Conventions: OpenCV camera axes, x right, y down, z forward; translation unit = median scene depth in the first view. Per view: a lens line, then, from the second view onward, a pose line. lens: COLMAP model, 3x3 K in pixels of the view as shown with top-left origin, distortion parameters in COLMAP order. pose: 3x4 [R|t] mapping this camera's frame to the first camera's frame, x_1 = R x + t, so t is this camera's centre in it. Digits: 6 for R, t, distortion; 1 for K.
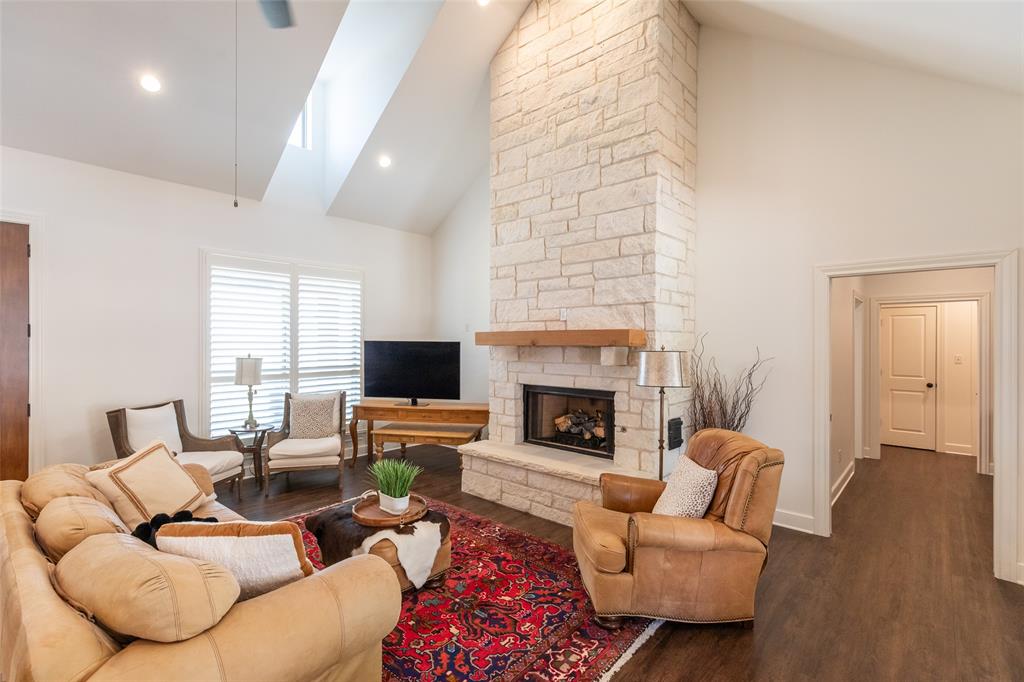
lens RADIAL K [[466.8, 0, 512.0], [0, 466.8, 341.0], [0, 0, 1]] dist [0.000040, 0.000108]
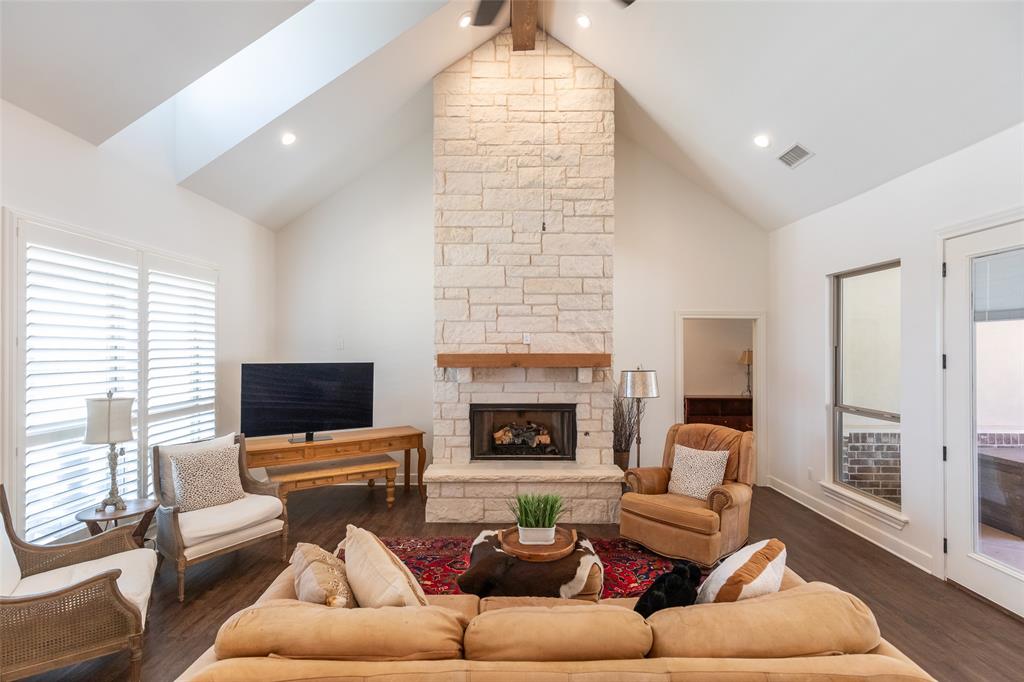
lens RADIAL K [[457.6, 0, 510.1], [0, 457.6, 345.6], [0, 0, 1]] dist [0.003156, 0.000252]
pose [[0.743481, 0.001085, 0.668756, -0.632008], [0.001400, 0.999994, -0.003178, -0.035178], [-0.668755, 0.003299, 0.743475, 0.205475]]
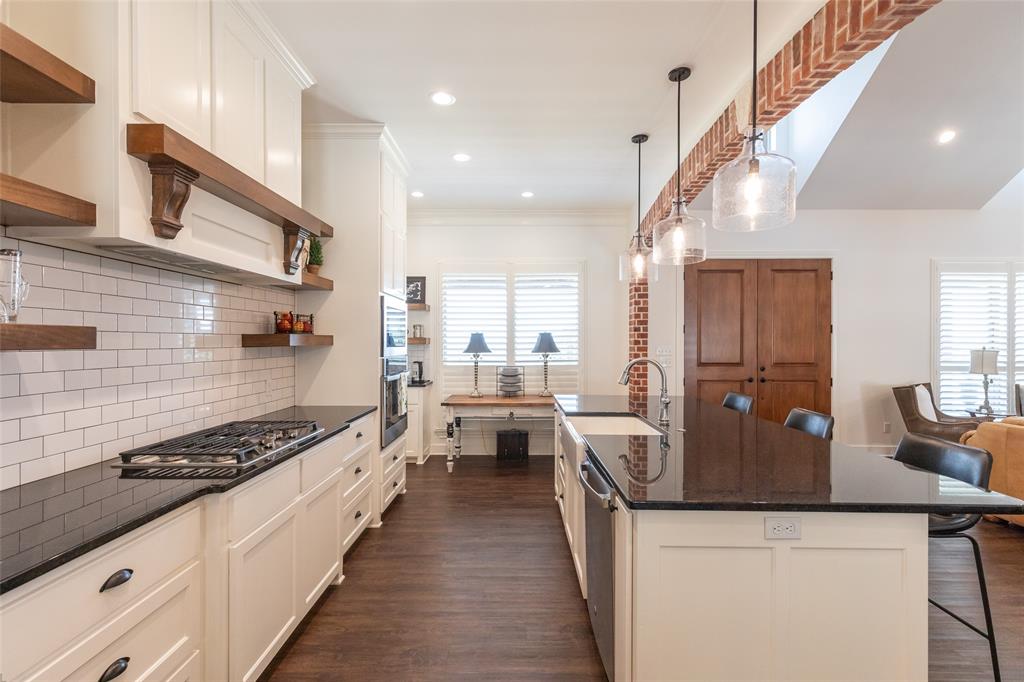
lens RADIAL K [[457.6, 0, 510.1], [0, 457.6, 345.6], [0, 0, 1]] dist [0.003156, 0.000252]
pose [[0.665326, 0.002102, -0.746550, -0.545845], [0.001008, 0.999993, 0.003714, 0.020858], [0.746552, -0.003224, 0.665319, -0.656422]]
